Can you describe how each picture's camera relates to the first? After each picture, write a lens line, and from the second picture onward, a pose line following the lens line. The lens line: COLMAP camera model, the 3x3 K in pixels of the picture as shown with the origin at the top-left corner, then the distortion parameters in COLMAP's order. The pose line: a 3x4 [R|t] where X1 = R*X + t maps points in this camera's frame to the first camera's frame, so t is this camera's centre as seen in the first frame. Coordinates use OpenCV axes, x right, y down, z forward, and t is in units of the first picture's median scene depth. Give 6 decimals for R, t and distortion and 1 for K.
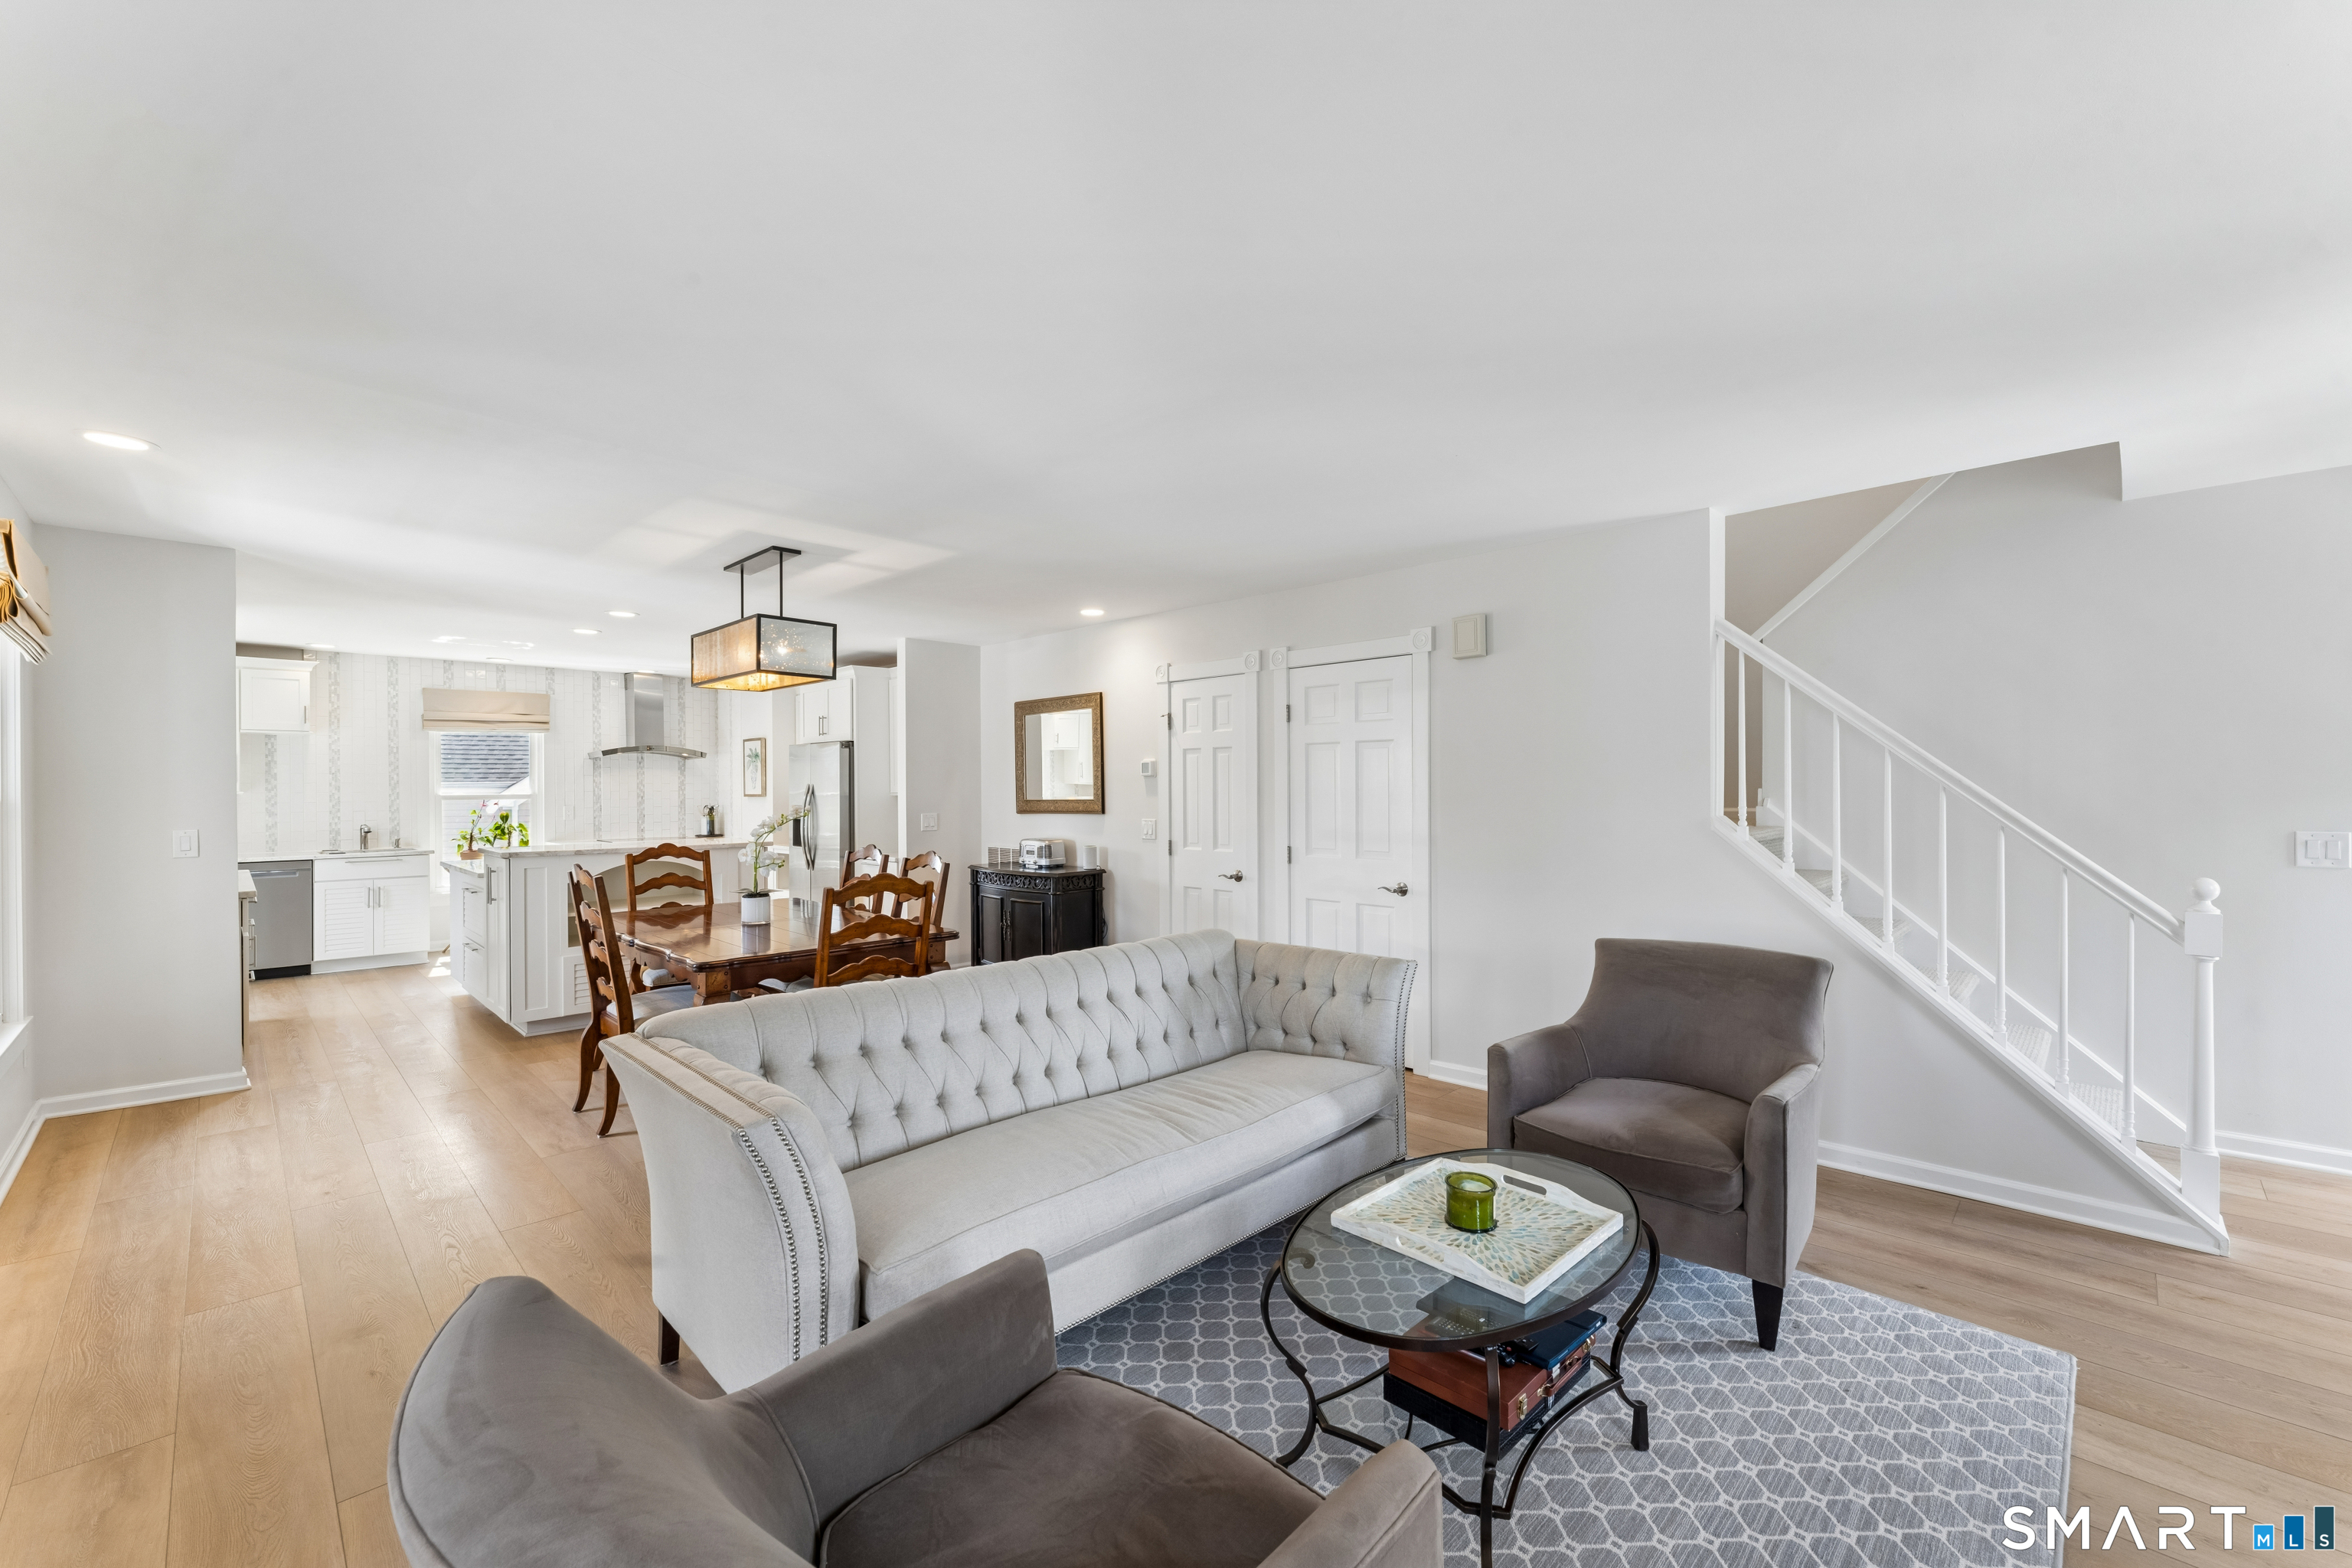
lens RADIAL K [[953.8, 0, 1179.2], [0, 953.8, 787.6], [0, 0, 1]] dist [0.001090, -0.001514]
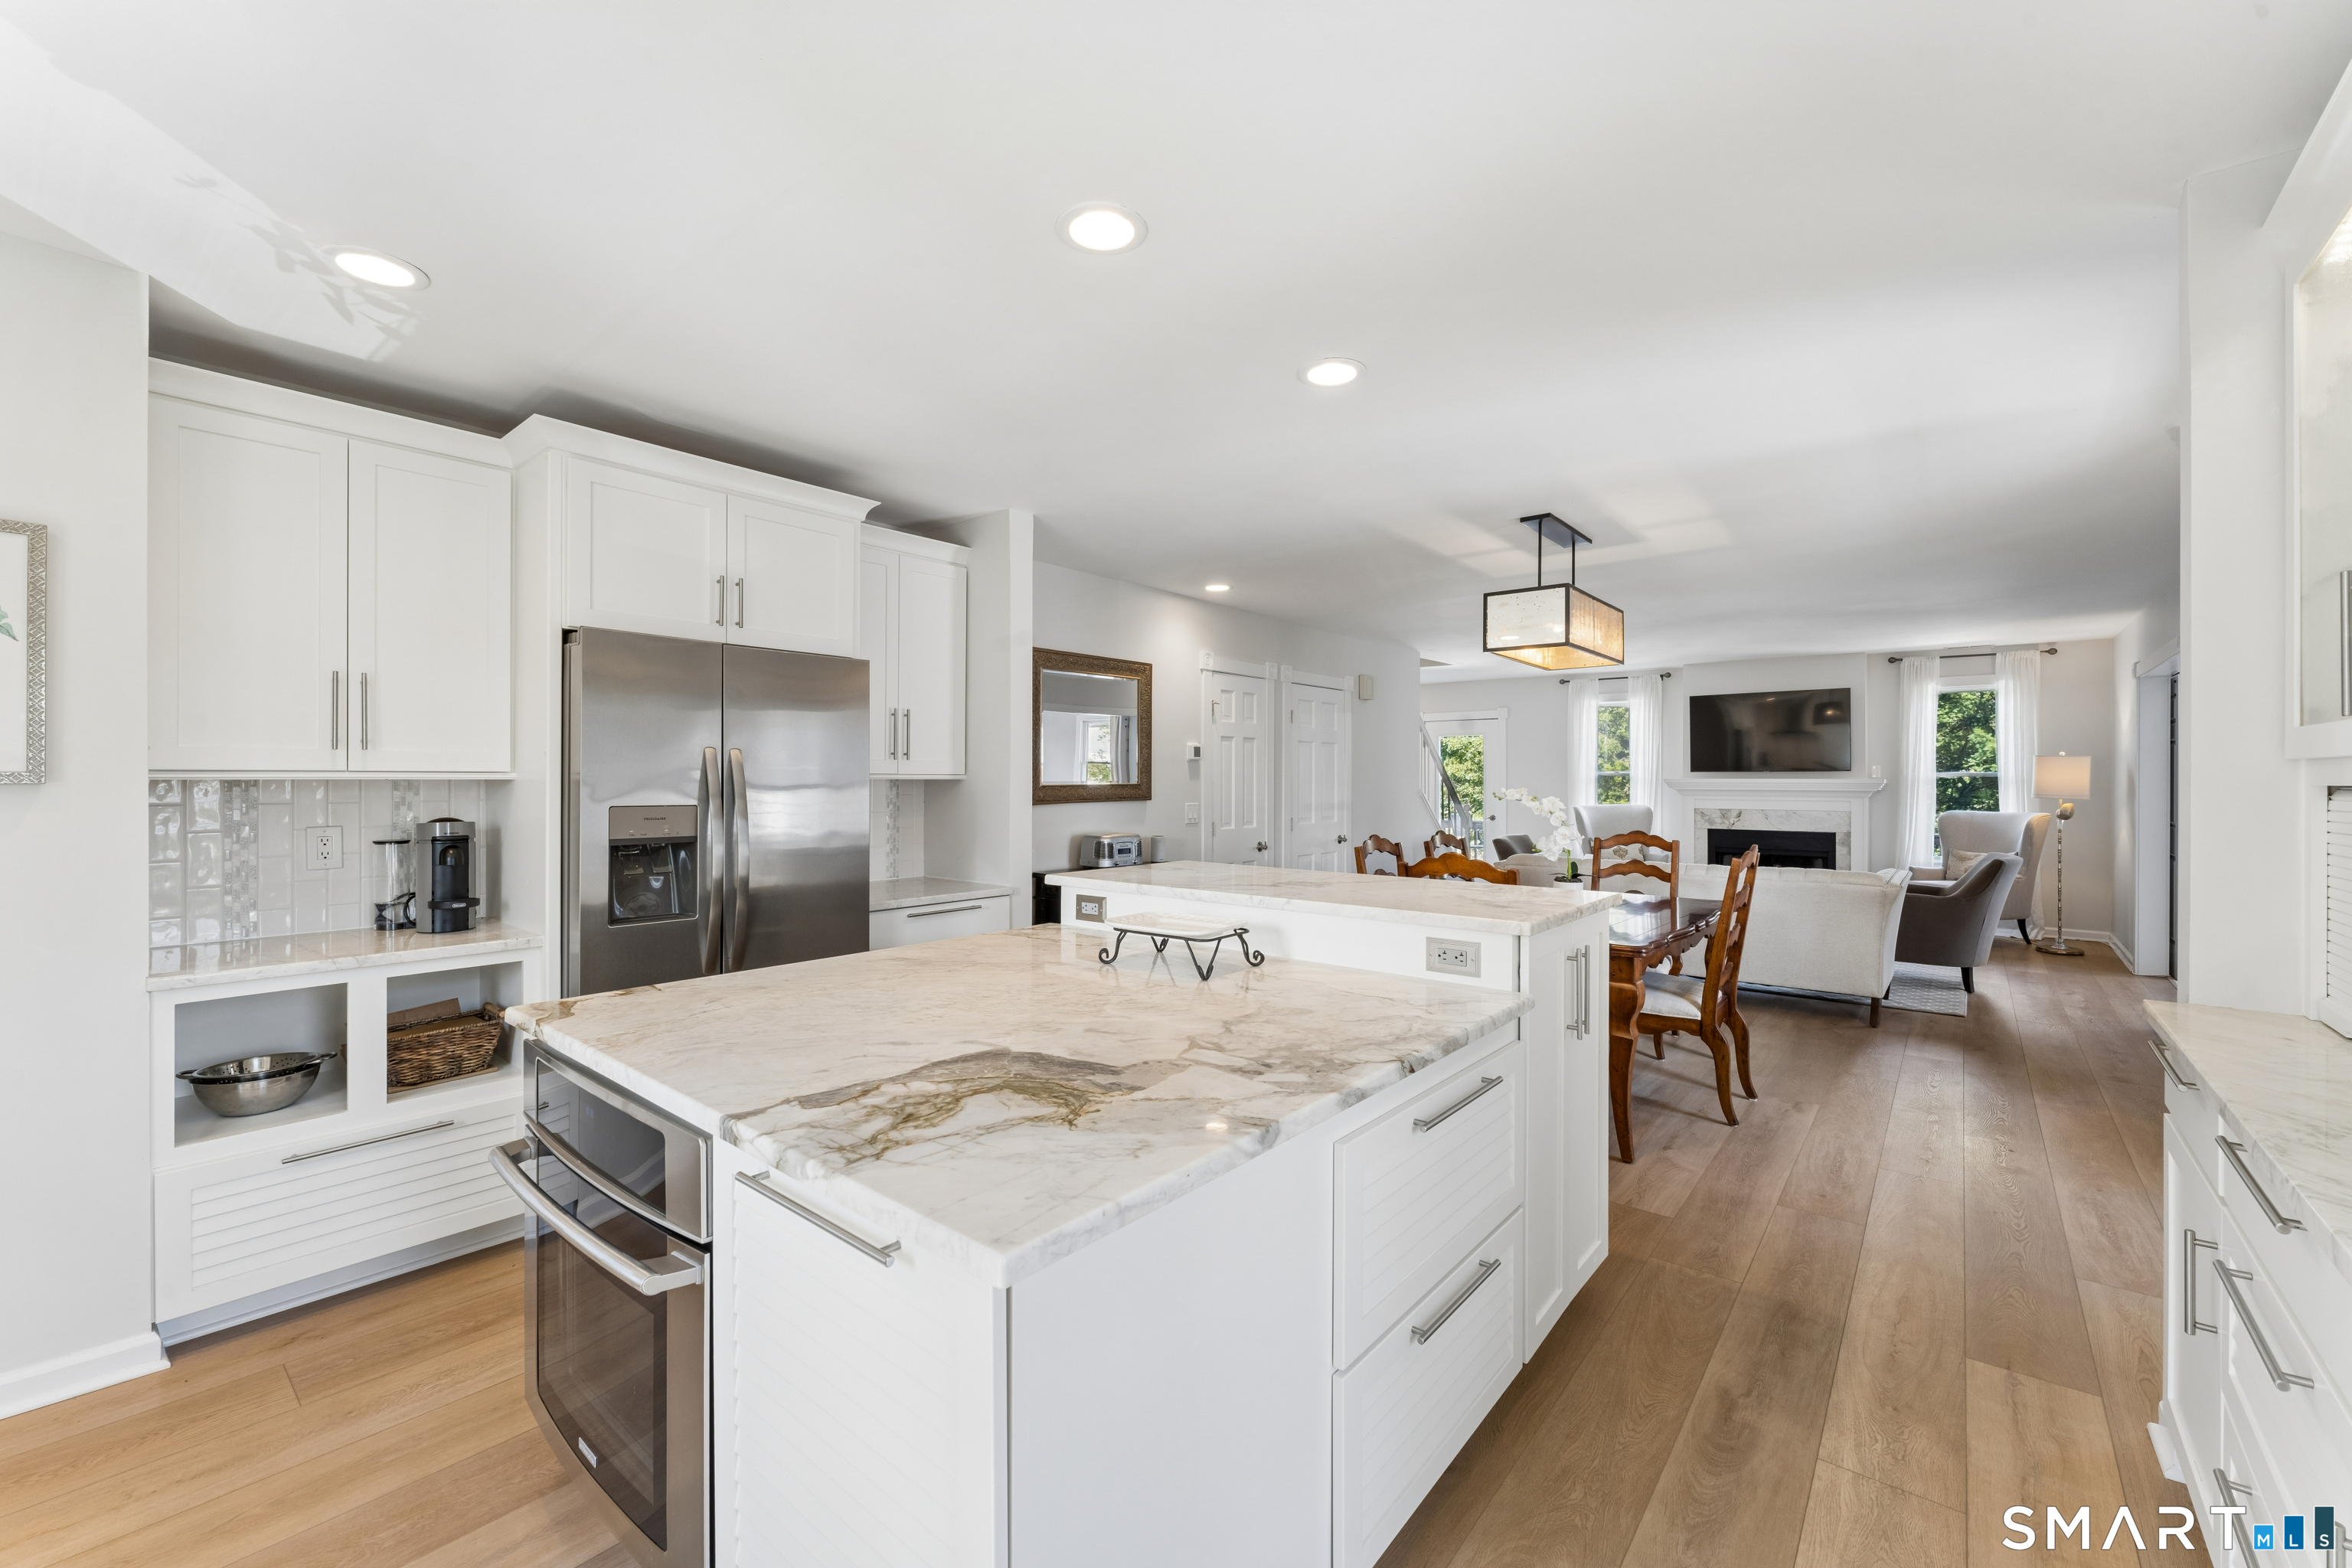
lens RADIAL K [[953.8, 0, 1196.7], [0, 953.8, 778.2], [0, 0, 1]] dist [0.001090, -0.001514]
pose [[-0.105974, 0.004164, 0.994360, -0.950474], [-0.005008, 0.999976, -0.004721, 0.010944], [-0.994356, -0.005480, -0.105950, 1.030835]]
